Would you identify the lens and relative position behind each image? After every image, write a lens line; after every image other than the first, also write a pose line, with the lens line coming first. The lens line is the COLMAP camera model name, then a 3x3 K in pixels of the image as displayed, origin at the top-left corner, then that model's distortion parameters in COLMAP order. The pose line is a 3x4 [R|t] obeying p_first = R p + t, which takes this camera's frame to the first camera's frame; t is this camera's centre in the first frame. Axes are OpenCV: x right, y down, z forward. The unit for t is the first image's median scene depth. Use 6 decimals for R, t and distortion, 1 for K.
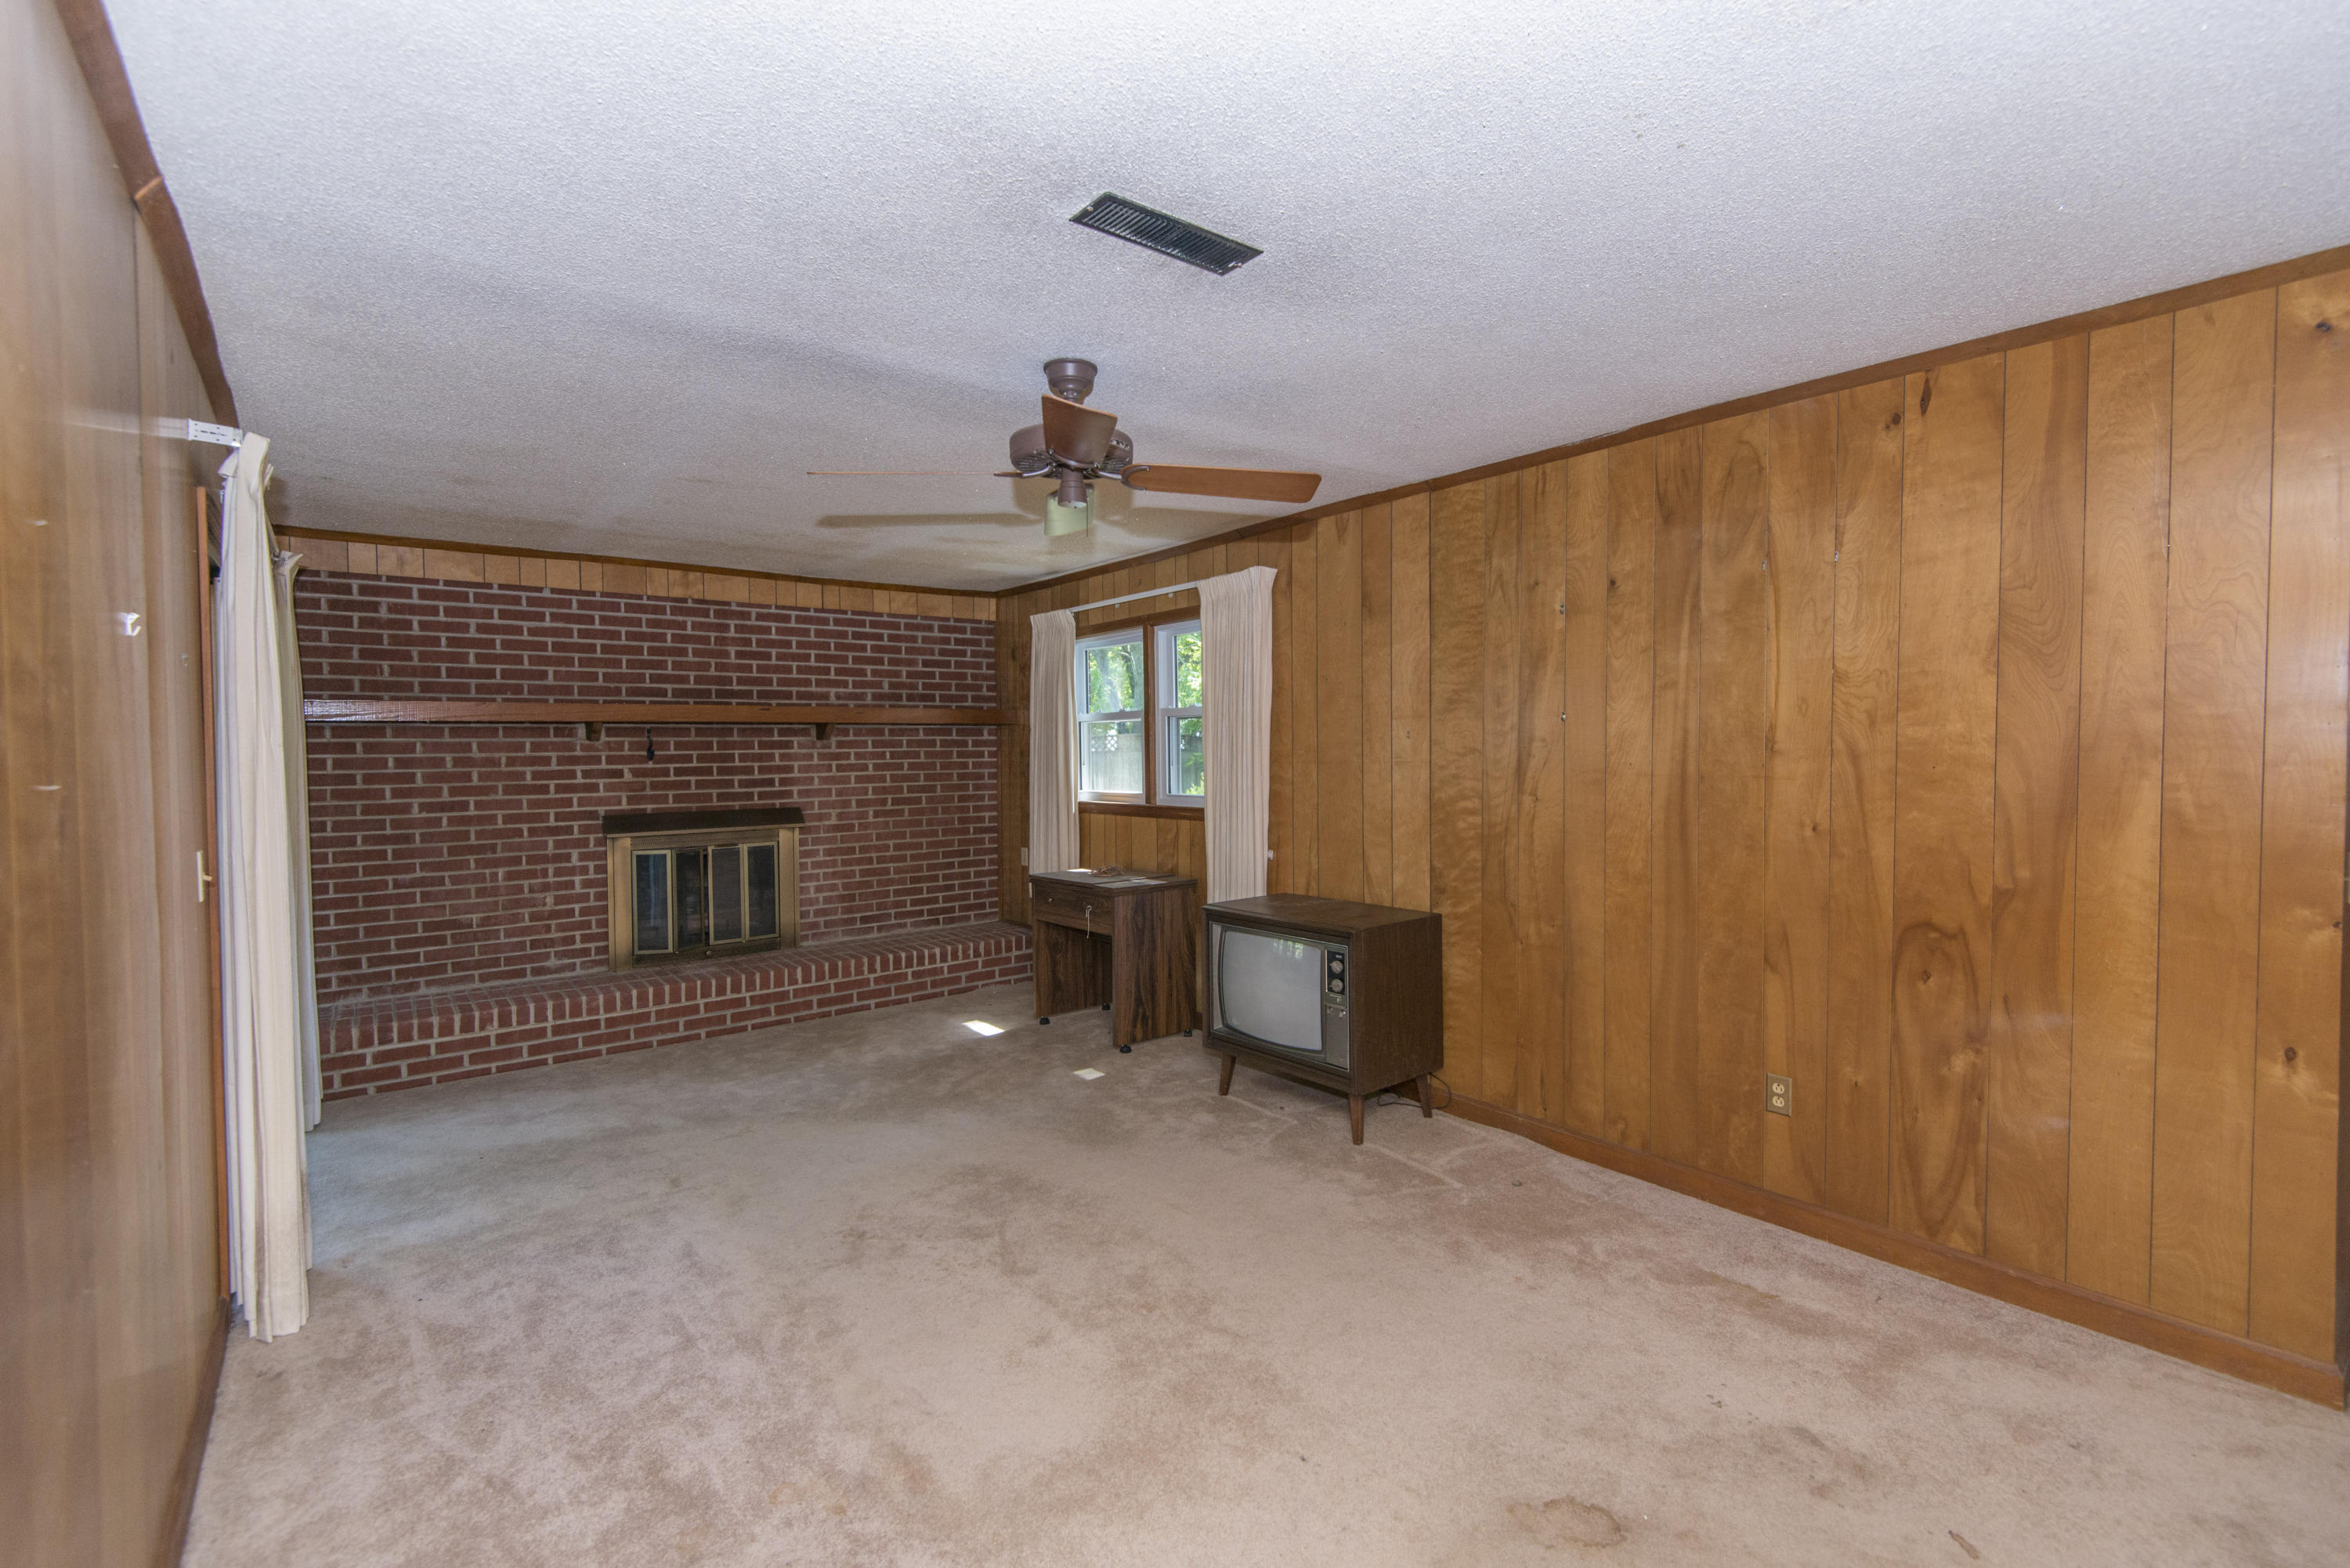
lens RADIAL K [[1060.1, 0, 1179.2], [0, 1060.1, 776.2], [0, 0, 1]] dist [0.021453, -0.011640]
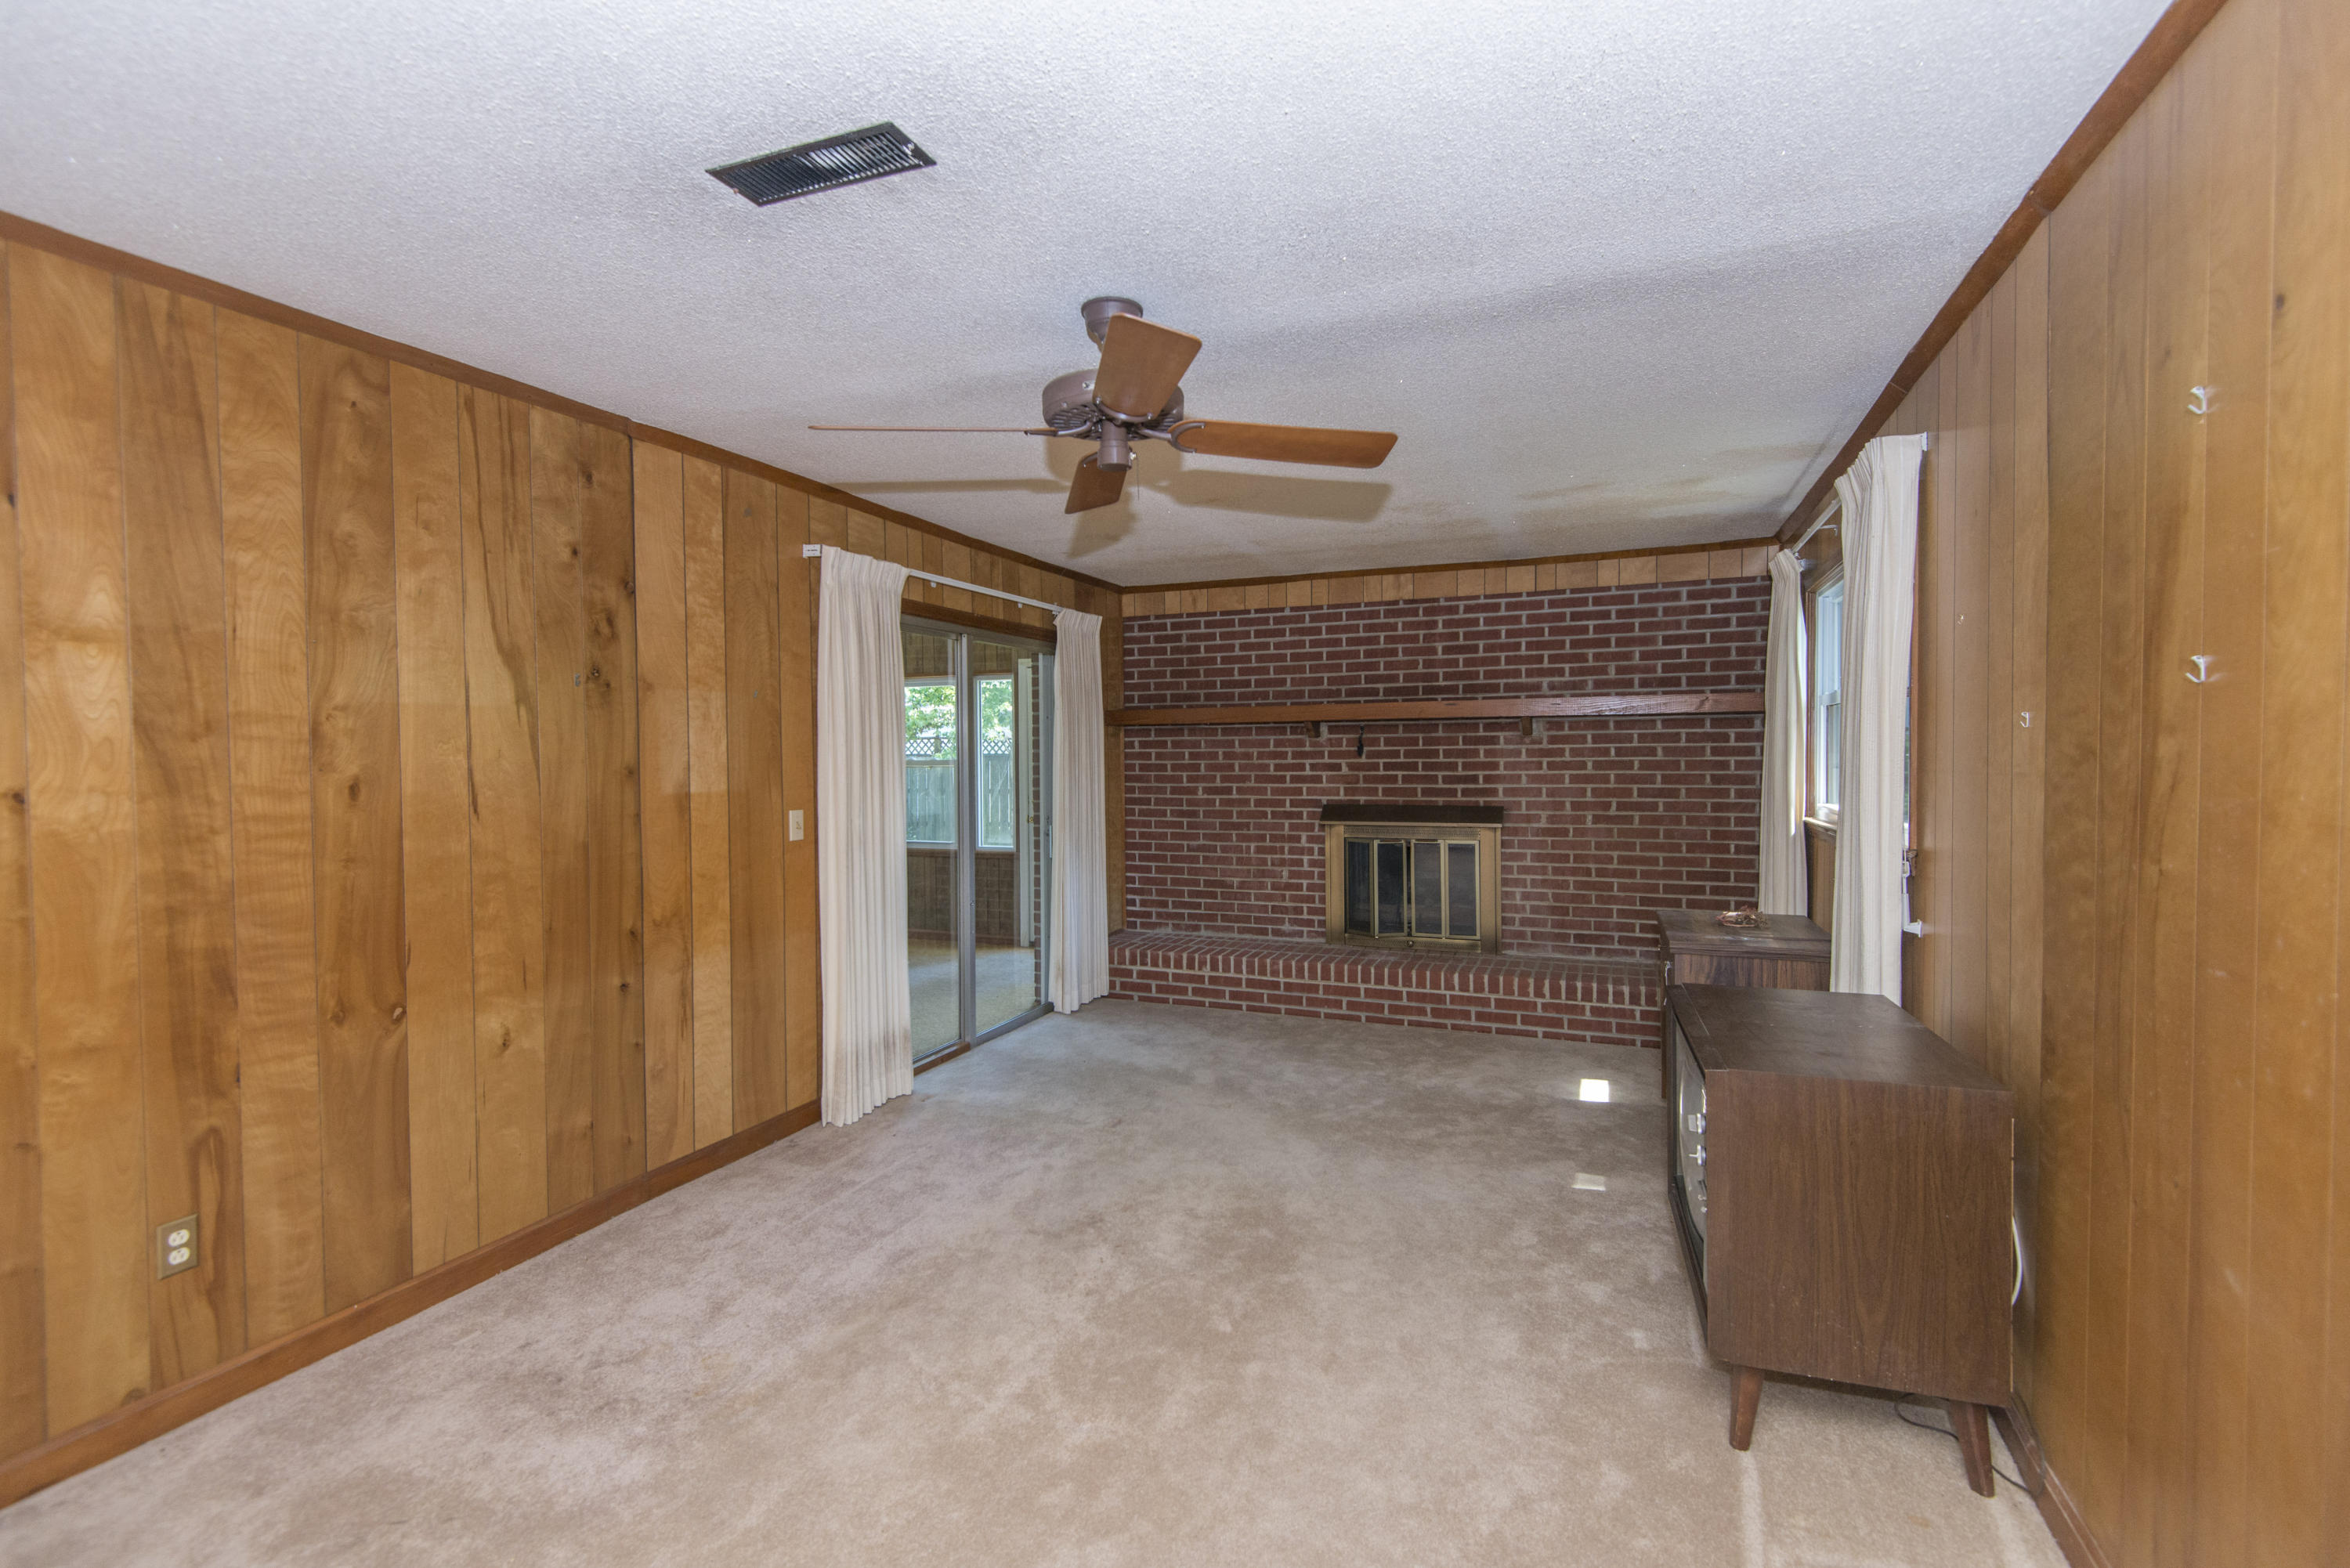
lens RADIAL K [[1060.1, 0, 1179.2], [0, 1060.1, 776.2], [0, 0, 1]] dist [0.021453, -0.011640]
pose [[0.483554, 0.029133, -0.874830, 0.354906], [-0.019003, 0.999560, 0.022783, -0.014892], [0.875108, 0.005607, 0.483894, 0.318006]]
